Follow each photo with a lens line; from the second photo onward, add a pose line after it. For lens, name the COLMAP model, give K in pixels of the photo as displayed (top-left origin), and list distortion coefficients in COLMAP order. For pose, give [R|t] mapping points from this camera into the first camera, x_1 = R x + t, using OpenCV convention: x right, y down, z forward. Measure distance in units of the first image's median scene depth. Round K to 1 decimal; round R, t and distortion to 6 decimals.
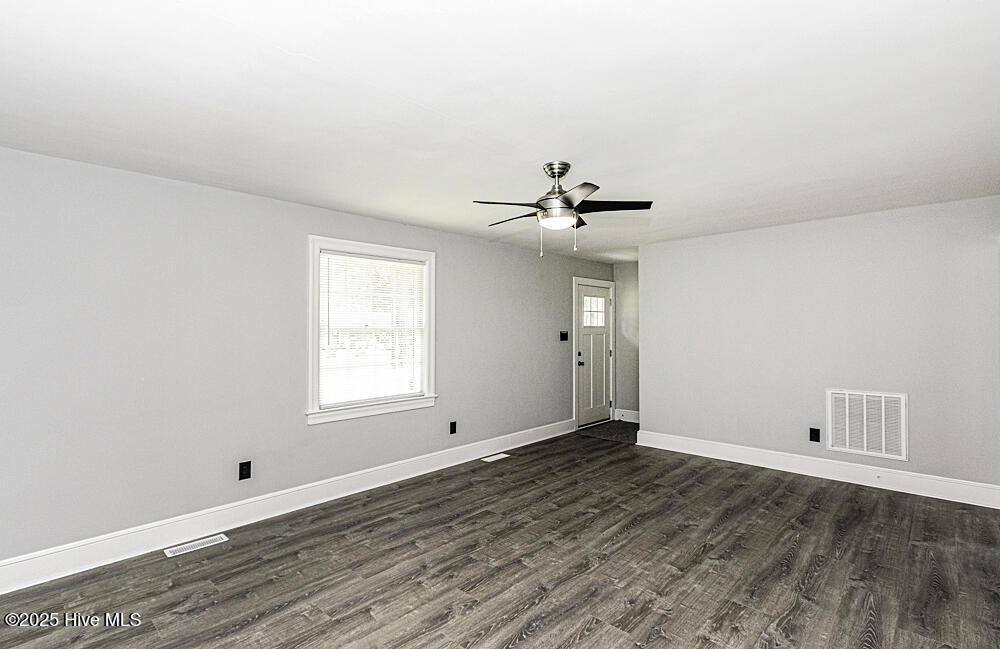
lens RADIAL K [[471.0, 0, 500.0], [0, 471.0, 324.5], [0, 0, 1]] dist [-0.001279, -0.000375]
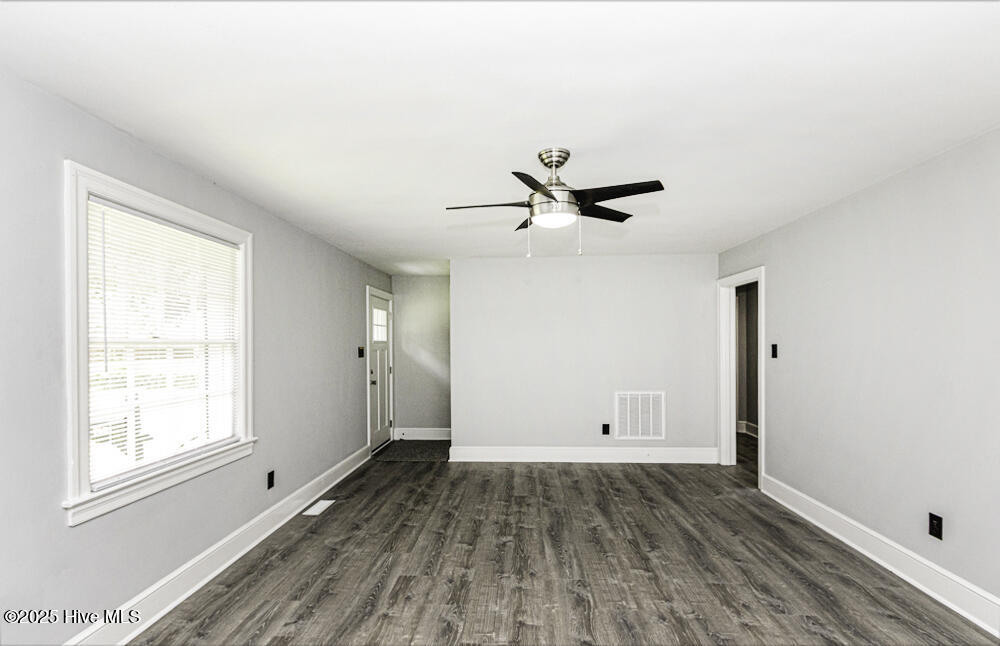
lens RADIAL K [[456.8, 0, 500.0], [0, 456.8, 350.2], [0, 0, 1]] dist [0.001745, 0.000191]
pose [[0.761584, -0.008791, 0.648006, -0.351568], [-0.004081, 0.999823, 0.018360, 0.006277], [-0.648053, -0.016627, 0.761413, 0.294693]]
